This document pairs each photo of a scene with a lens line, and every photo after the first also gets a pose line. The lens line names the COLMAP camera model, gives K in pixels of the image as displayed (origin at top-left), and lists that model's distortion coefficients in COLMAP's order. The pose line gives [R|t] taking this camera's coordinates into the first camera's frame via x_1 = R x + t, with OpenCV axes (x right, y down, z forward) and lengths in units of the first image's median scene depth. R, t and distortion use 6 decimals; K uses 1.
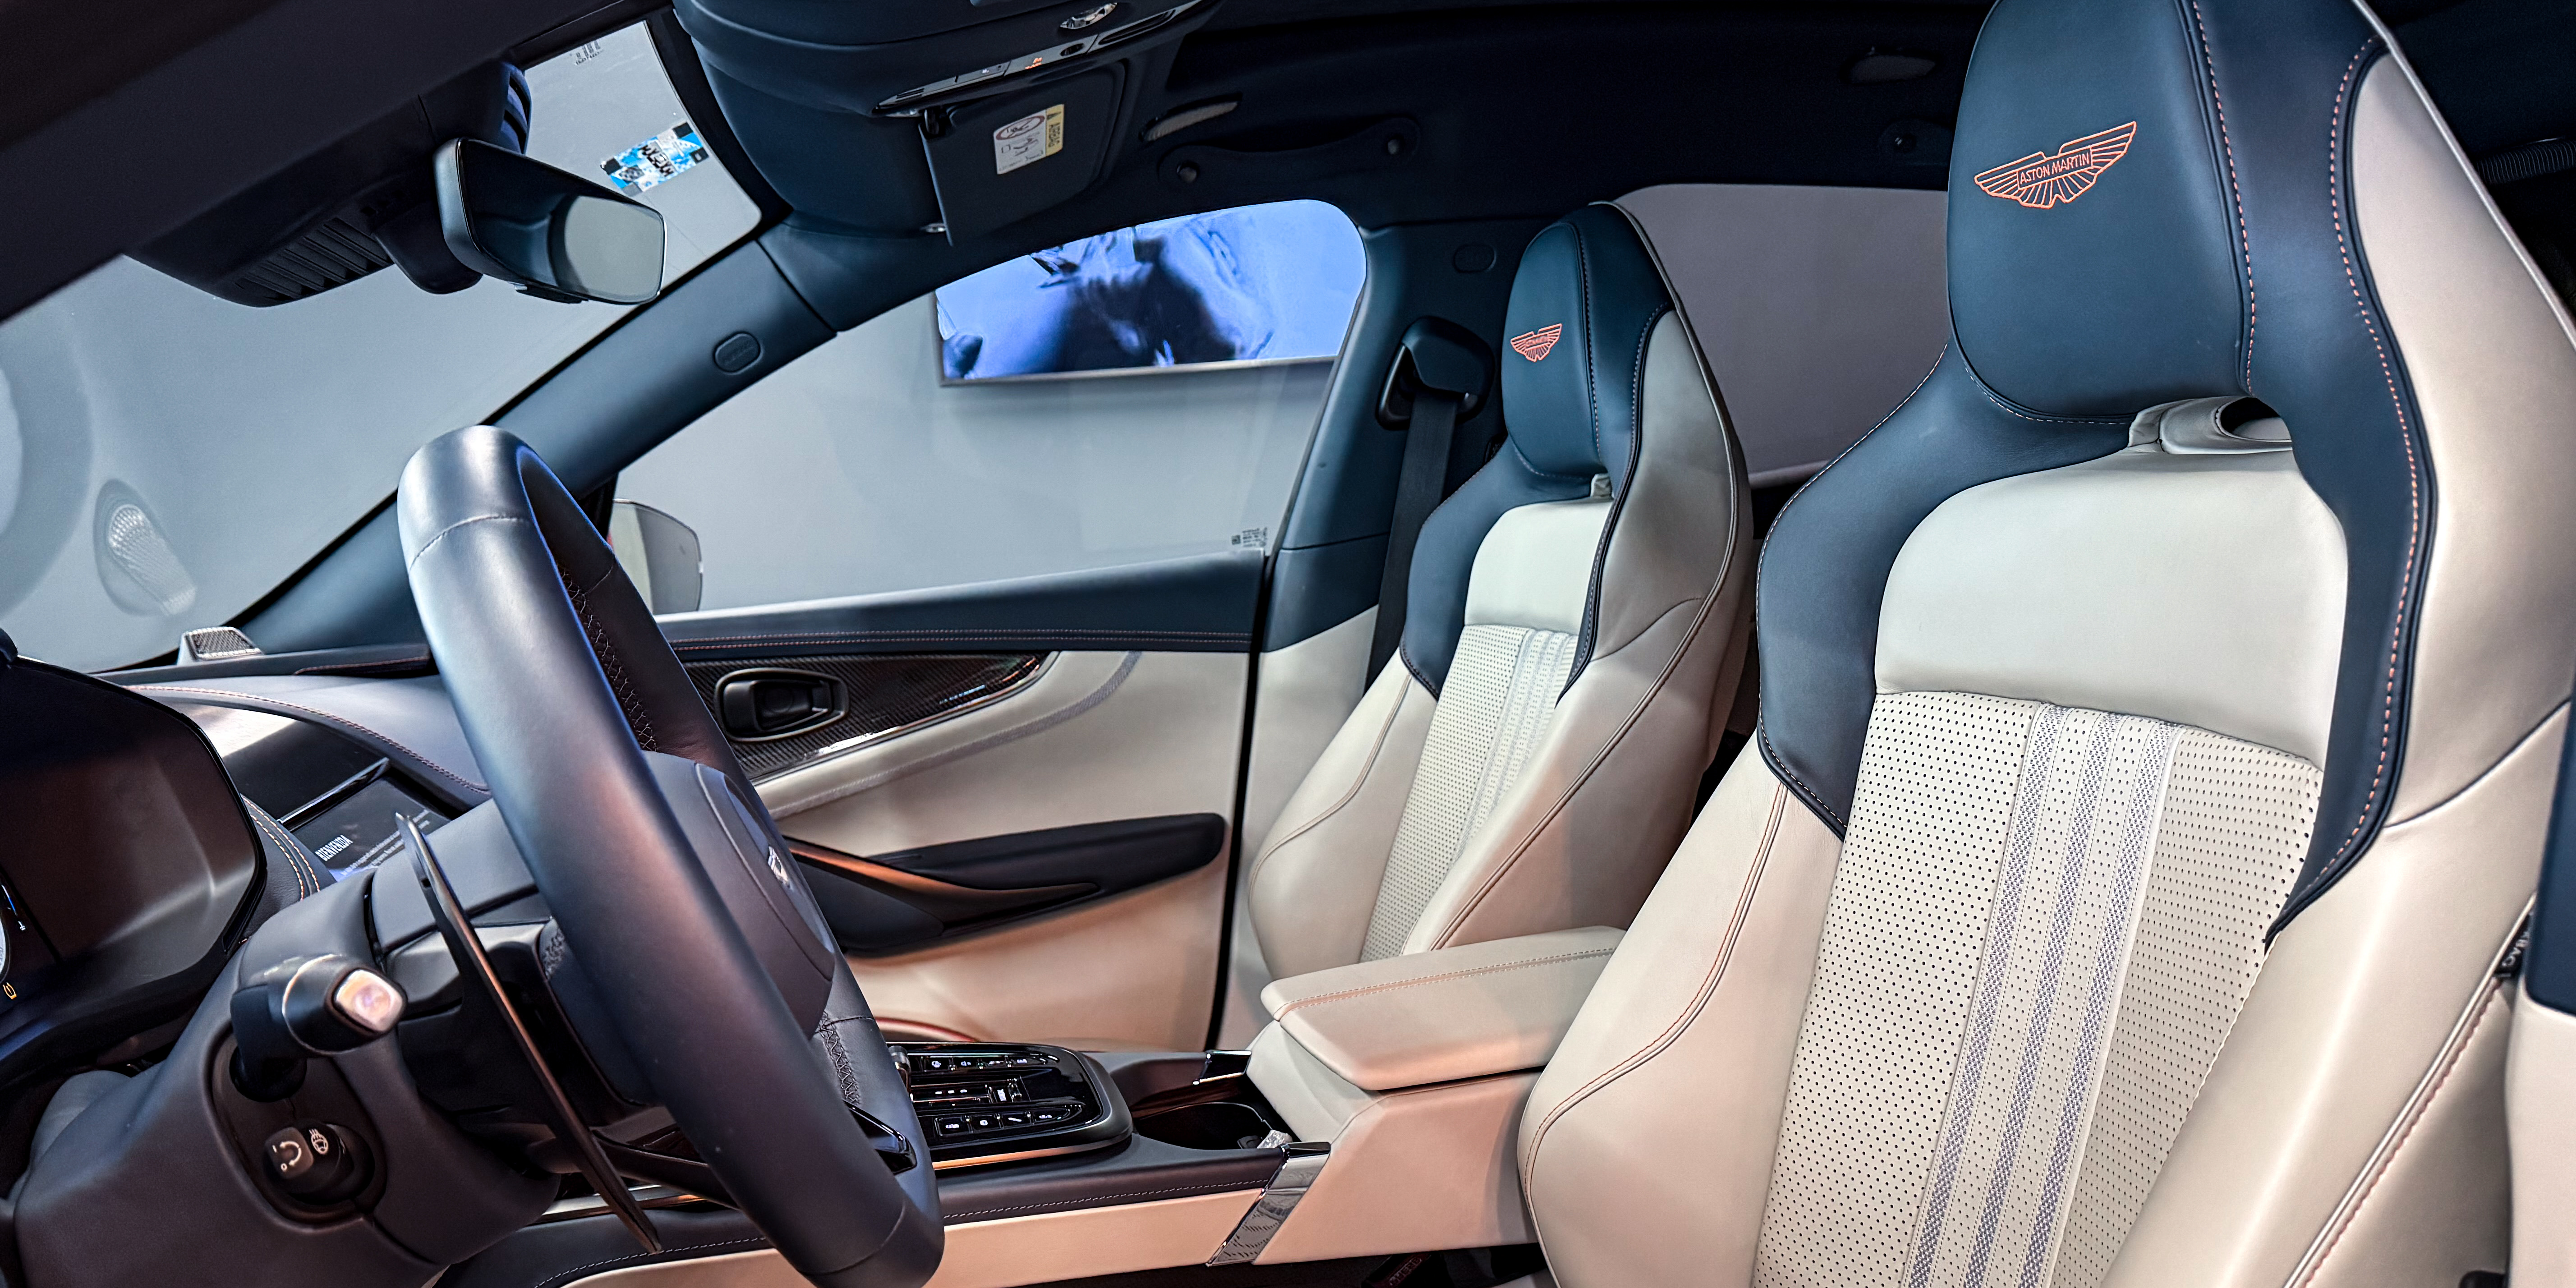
lens RADIAL K [[1780.4, 0, 1288.0], [0, 1780.4, 644.0], [0, 0, 1]] dist [0.093550, -0.145568]
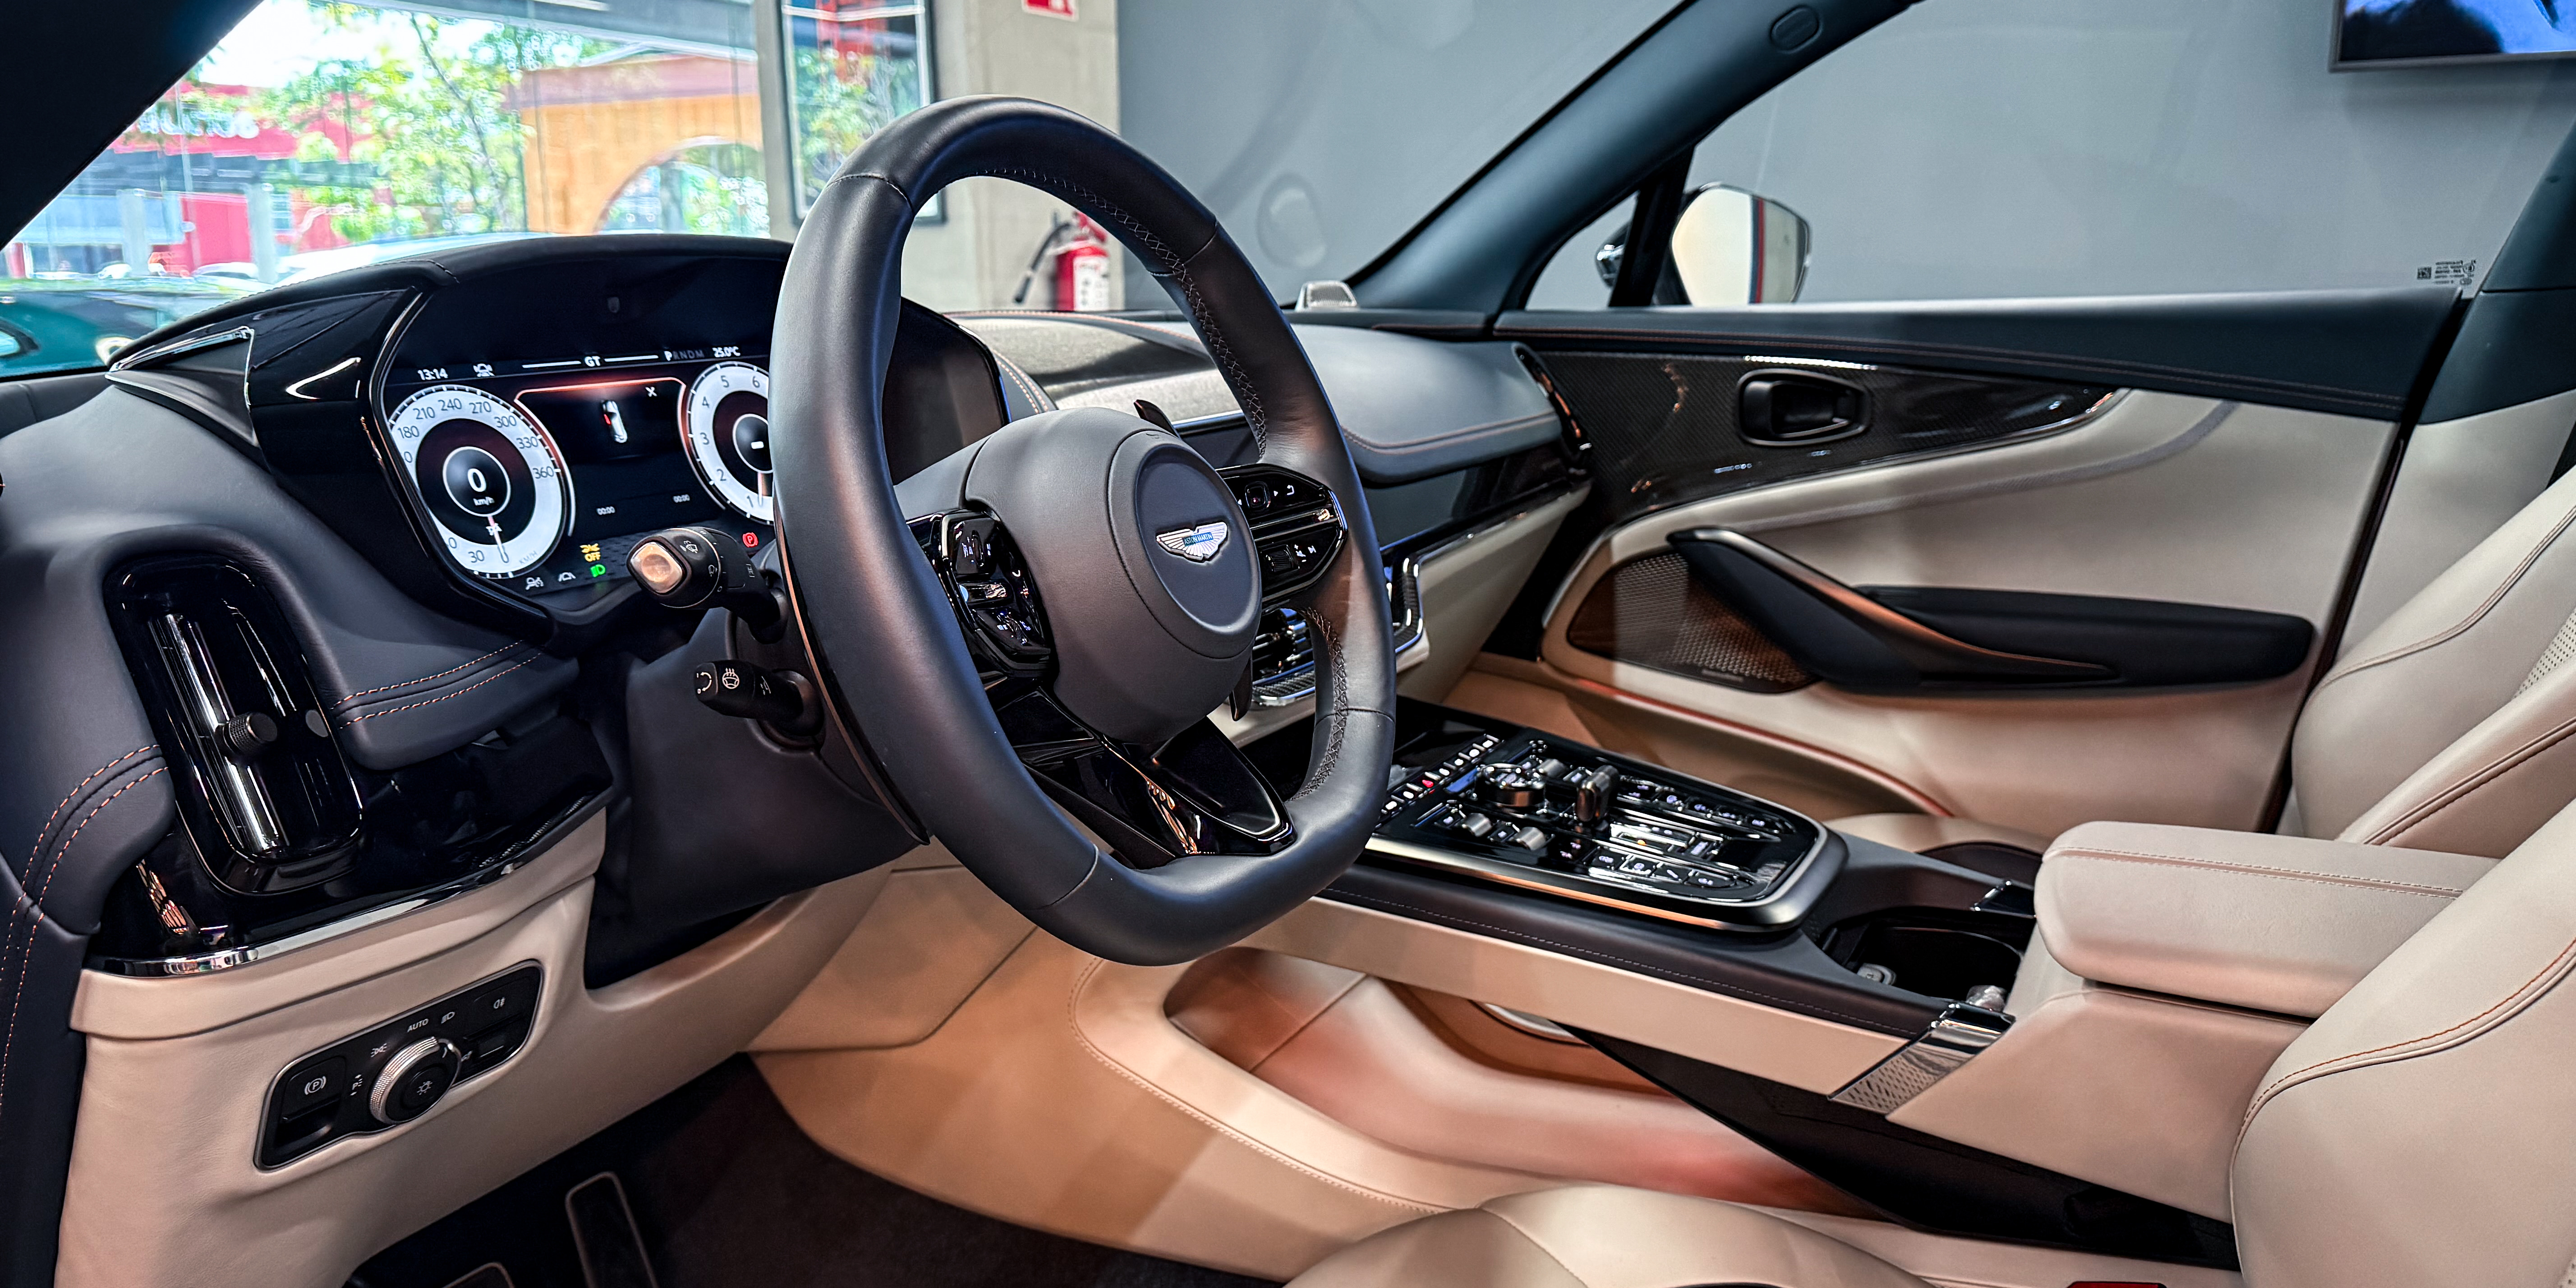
lens RADIAL K [[1835.1, 0, 1288.2], [0, 1835.1, 553.5], [0, 0, 1]] dist [-0.000982, -0.087967]
pose [[0.707307, 0.176513, -0.684514, 0.195700], [-0.095569, 0.983311, 0.154811, -0.015323], [0.700417, -0.044080, 0.712372, 0.116603]]
